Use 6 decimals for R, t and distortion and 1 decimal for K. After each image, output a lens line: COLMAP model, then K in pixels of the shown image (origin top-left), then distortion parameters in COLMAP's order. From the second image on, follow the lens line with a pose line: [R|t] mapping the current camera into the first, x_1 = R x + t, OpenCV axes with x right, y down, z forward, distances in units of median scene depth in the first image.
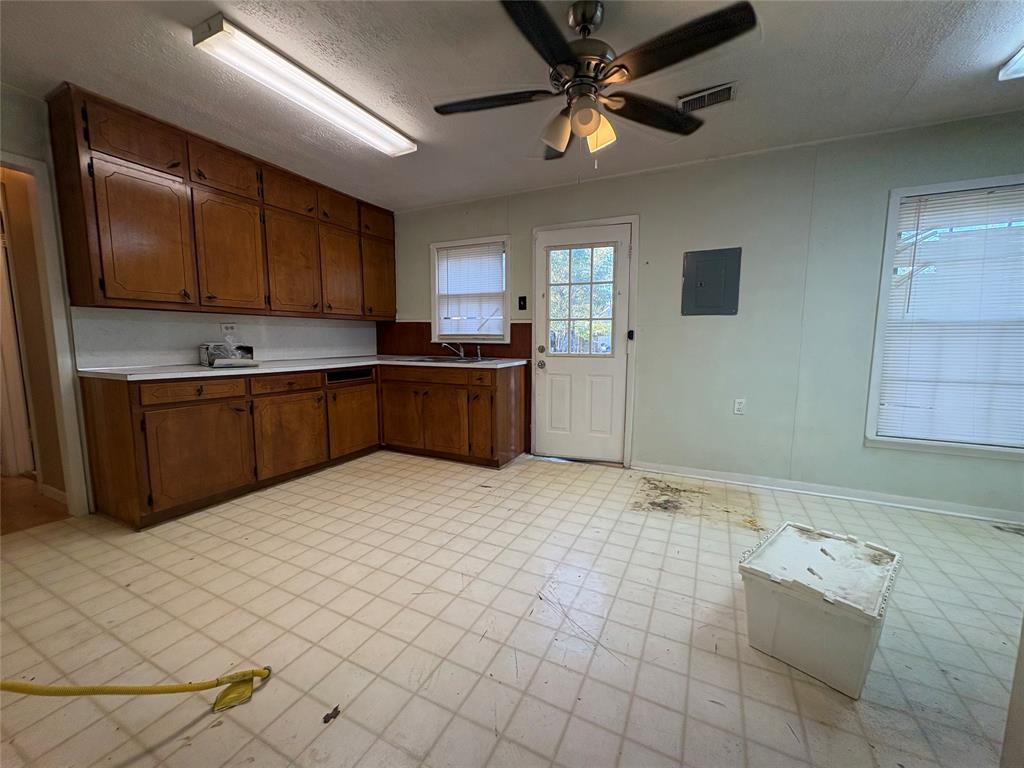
lens RADIAL K [[406.9, 0, 511.3], [0, 406.9, 383.2], [0, 0, 1]] dist [0.000557, 0.000391]
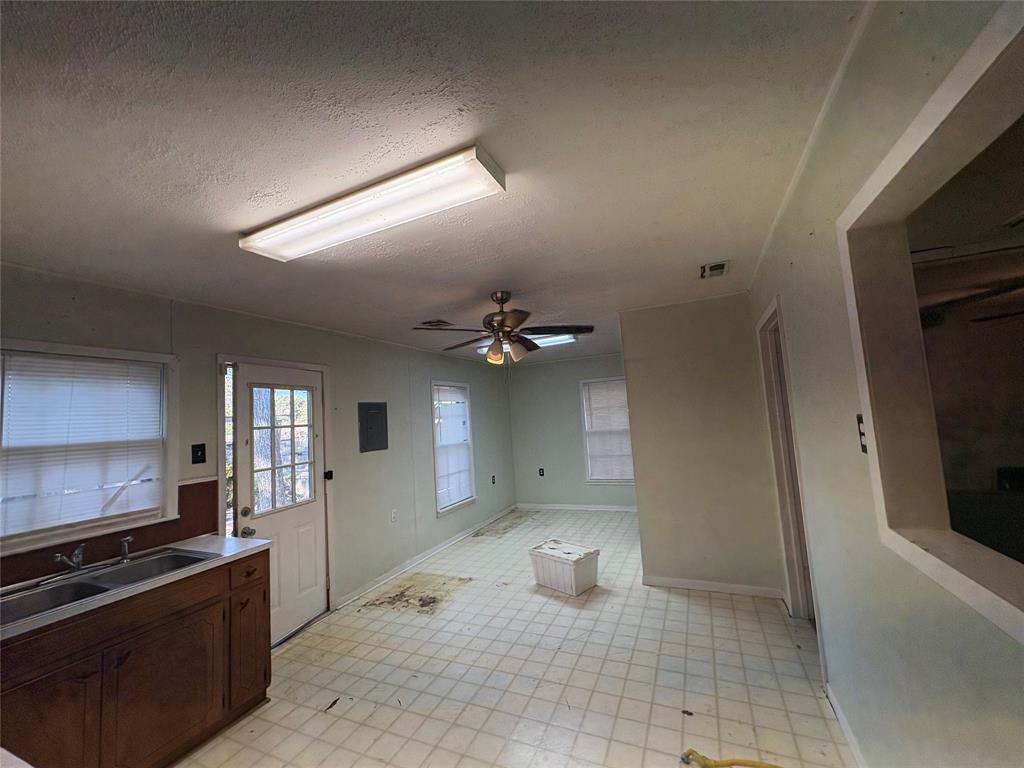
lens RADIAL K [[406.9, 0, 511.3], [0, 406.9, 383.2], [0, 0, 1]] dist [0.000557, 0.000391]
pose [[-0.033898, 0.082100, 0.996047, -0.881421], [0.179329, 0.980945, -0.074752, -0.212473], [-0.983205, 0.176086, -0.047975, 0.620275]]
